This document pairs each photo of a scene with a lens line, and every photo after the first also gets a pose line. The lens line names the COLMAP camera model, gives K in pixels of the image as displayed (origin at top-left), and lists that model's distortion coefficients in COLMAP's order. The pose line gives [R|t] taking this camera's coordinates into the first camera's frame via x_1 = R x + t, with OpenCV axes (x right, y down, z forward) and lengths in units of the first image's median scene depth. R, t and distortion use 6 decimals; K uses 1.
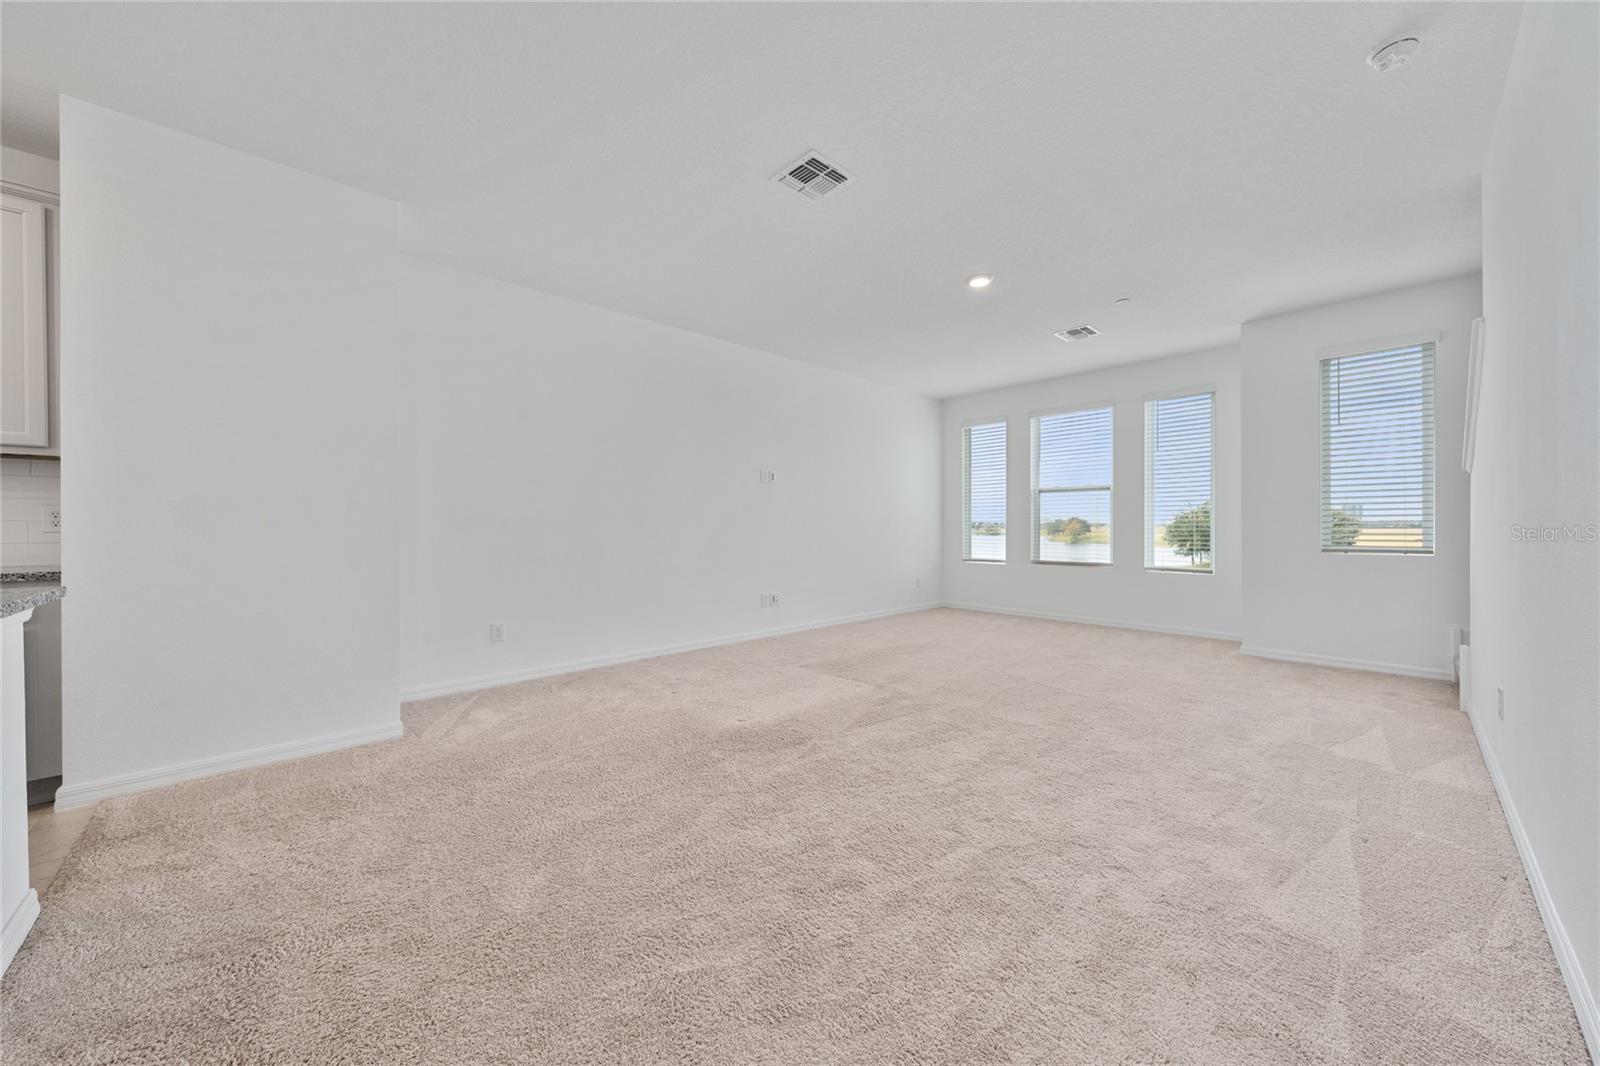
lens RADIAL K [[562.1, 0, 793.9], [0, 562.1, 527.8], [0, 0, 1]] dist [-0.000421, -0.000029]
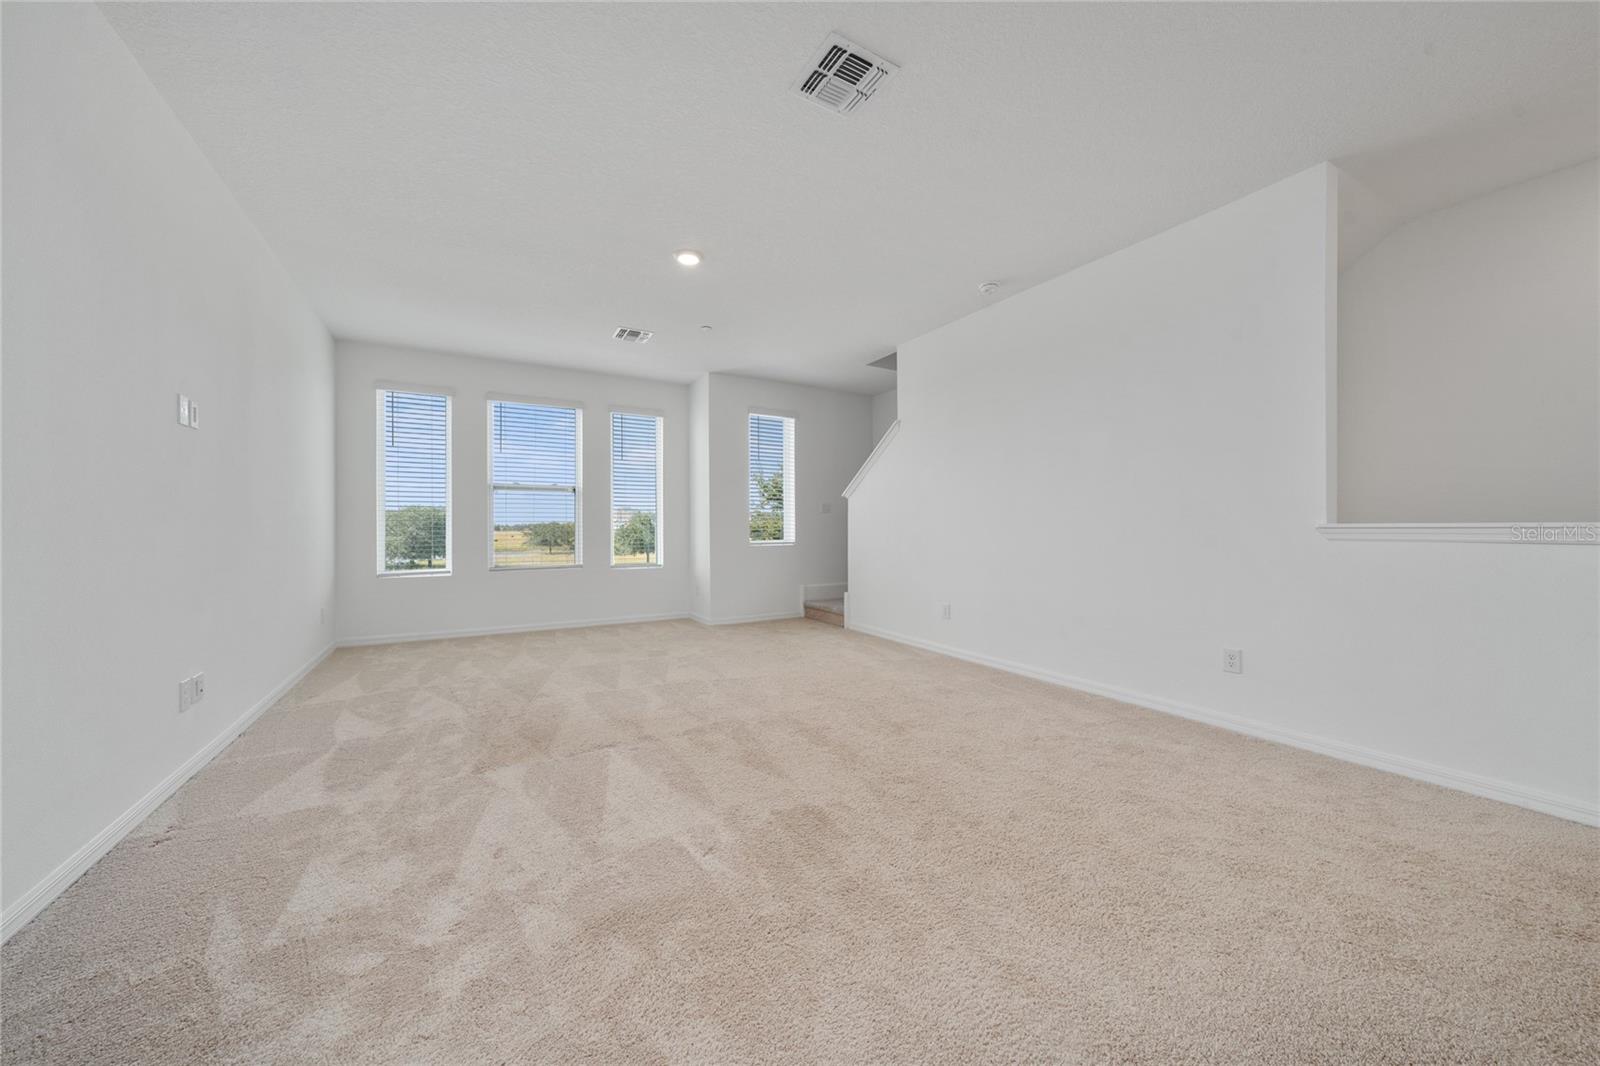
lens RADIAL K [[562.1, 0, 793.9], [0, 562.1, 527.8], [0, 0, 1]] dist [-0.000421, -0.000029]
pose [[0.212779, 0.002813, 0.977096, -0.363586], [0.004130, 0.999984, -0.003779, 0.002663], [-0.977092, 0.004839, 0.212764, 0.443180]]
